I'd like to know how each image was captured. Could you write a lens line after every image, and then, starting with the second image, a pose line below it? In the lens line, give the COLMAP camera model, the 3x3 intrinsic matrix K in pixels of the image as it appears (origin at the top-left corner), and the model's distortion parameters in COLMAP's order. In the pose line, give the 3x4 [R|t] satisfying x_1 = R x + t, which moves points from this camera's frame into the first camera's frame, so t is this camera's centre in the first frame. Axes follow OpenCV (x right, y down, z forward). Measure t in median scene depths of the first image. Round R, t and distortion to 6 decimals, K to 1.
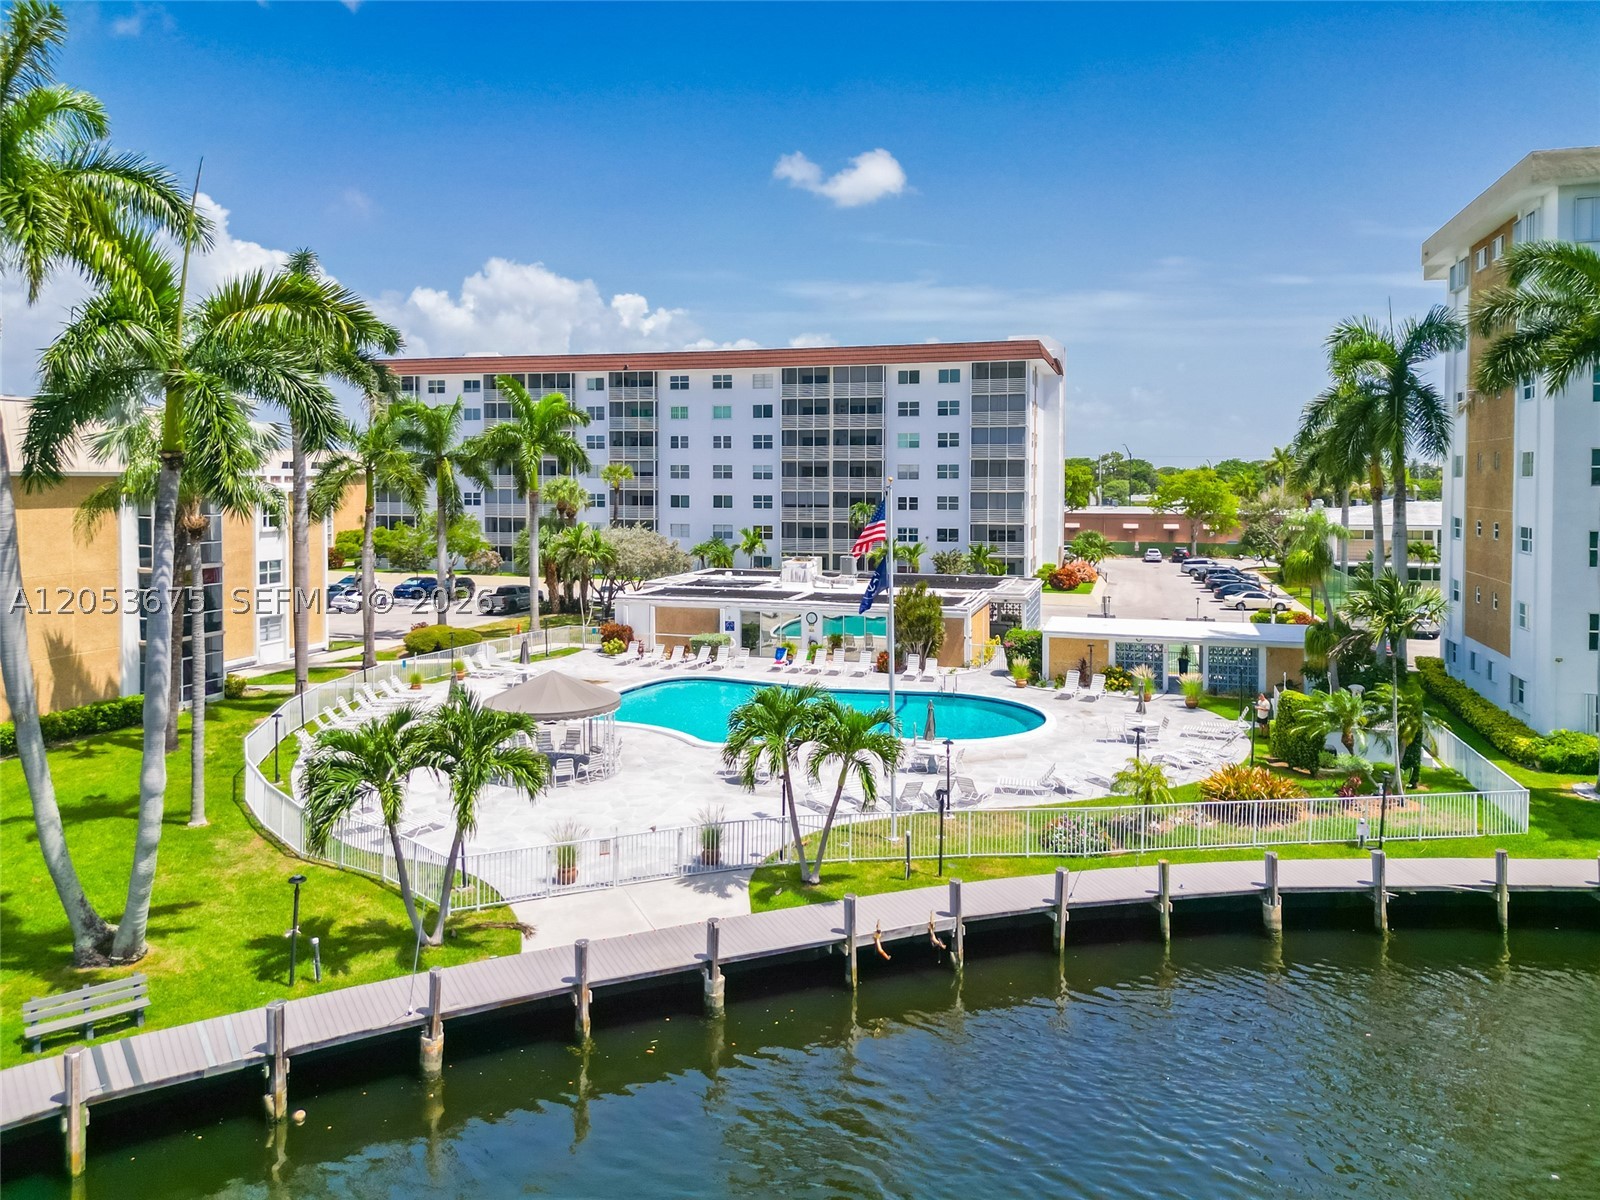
lens RADIAL K [[1149.5, 0, 798.3], [0, 1149.5, 522.6], [0, 0, 1]] dist [0.083116, -0.061960]
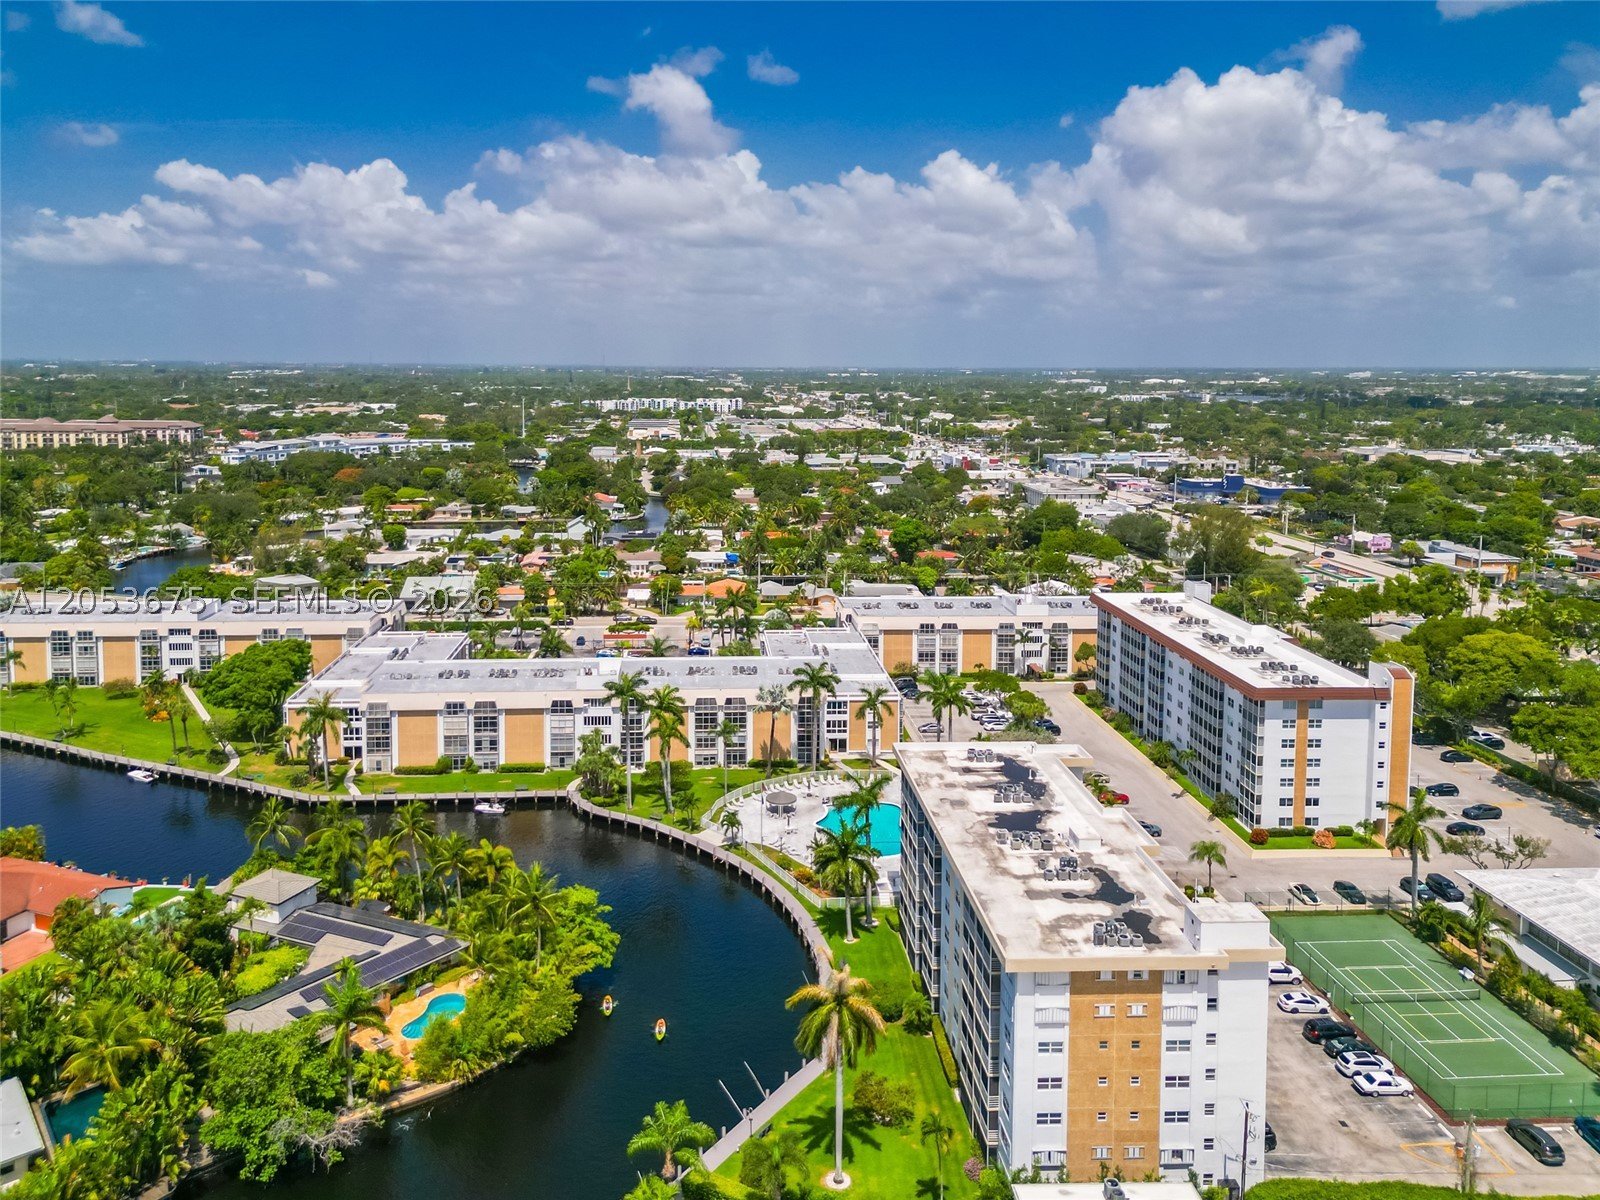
lens RADIAL K [[1157.5, 0, 769.3], [0, 1157.5, 496.6], [0, 0, 1]] dist [0.071703, -0.057135]
pose [[0.342761, 0.105196, -0.933514, 1.460213], [-0.044413, 0.994414, 0.095751, -0.543539], [0.938372, 0.008641, 0.345518, -0.216298]]
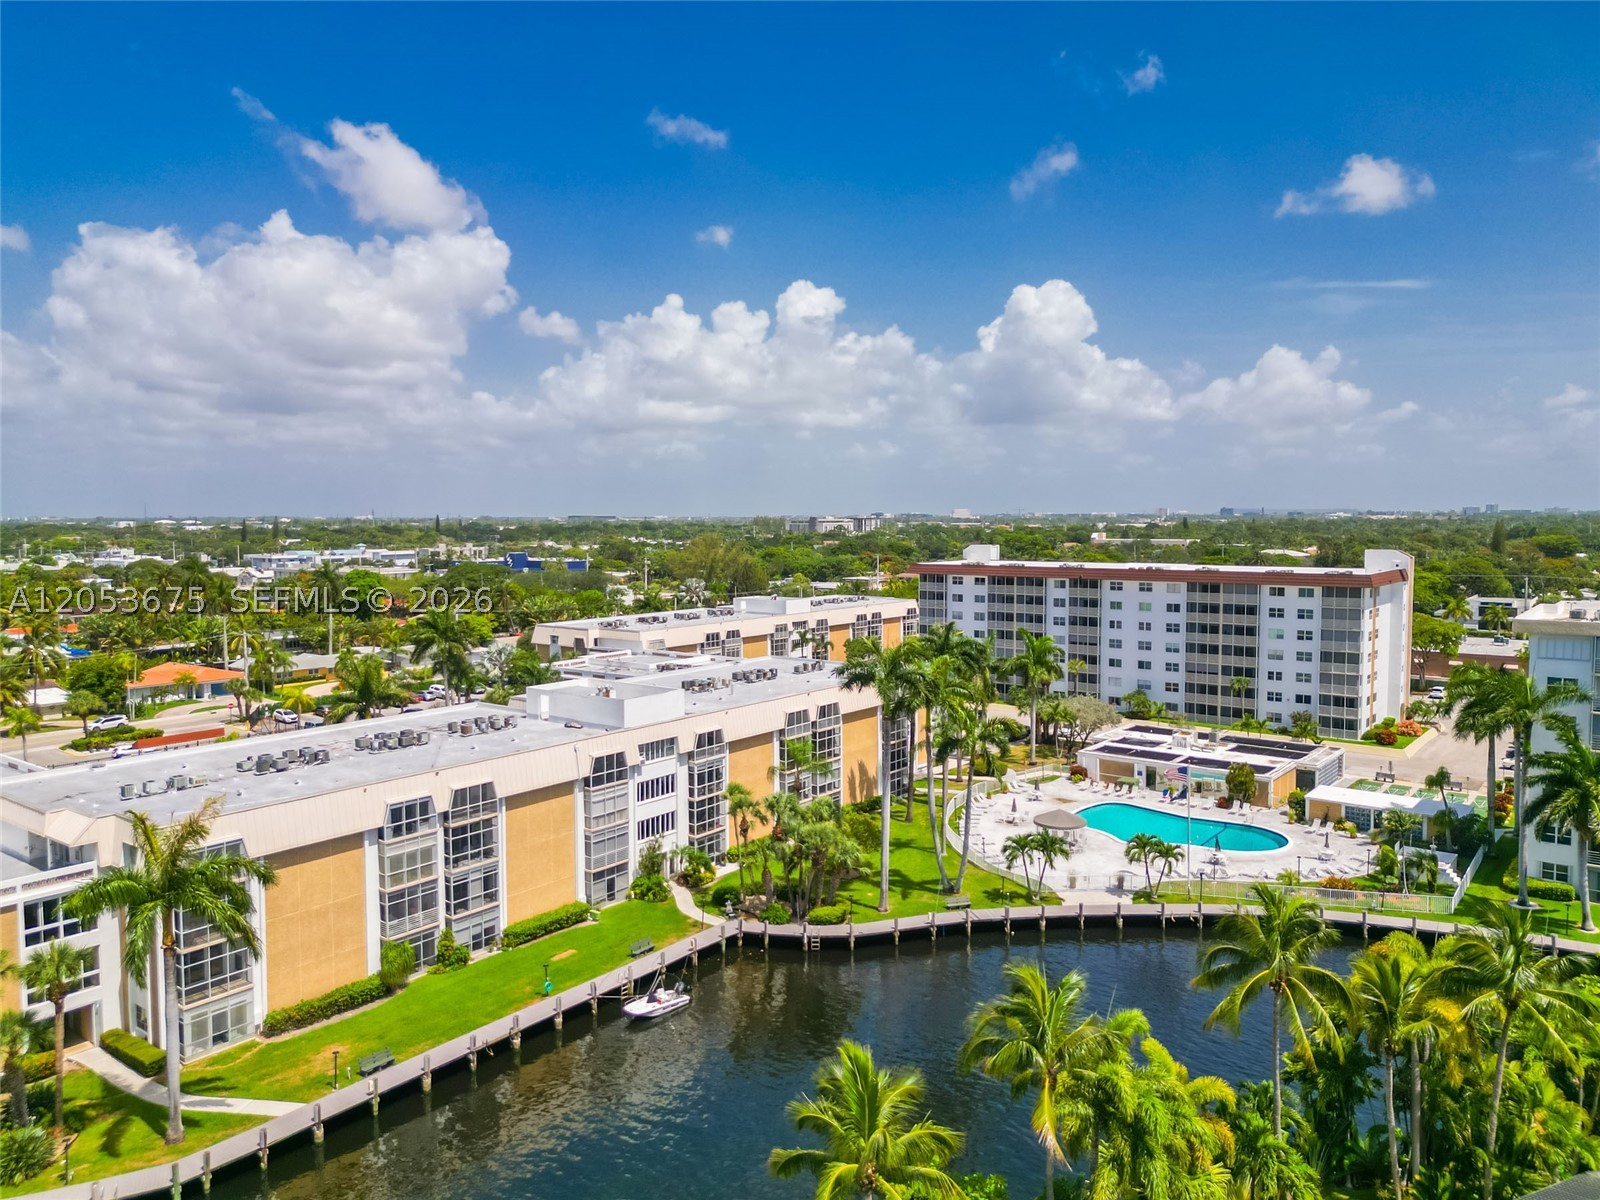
lens RADIAL K [[1133.4, 0, 802.1], [0, 1133.4, 604.3], [0, 0, 1]] dist [0.076829, -0.055042]
pose [[0.930528, 0.021206, -0.365605, 0.068785], [-0.007333, 0.999201, 0.039295, -0.168564], [0.366146, -0.033884, 0.929940, -0.621997]]
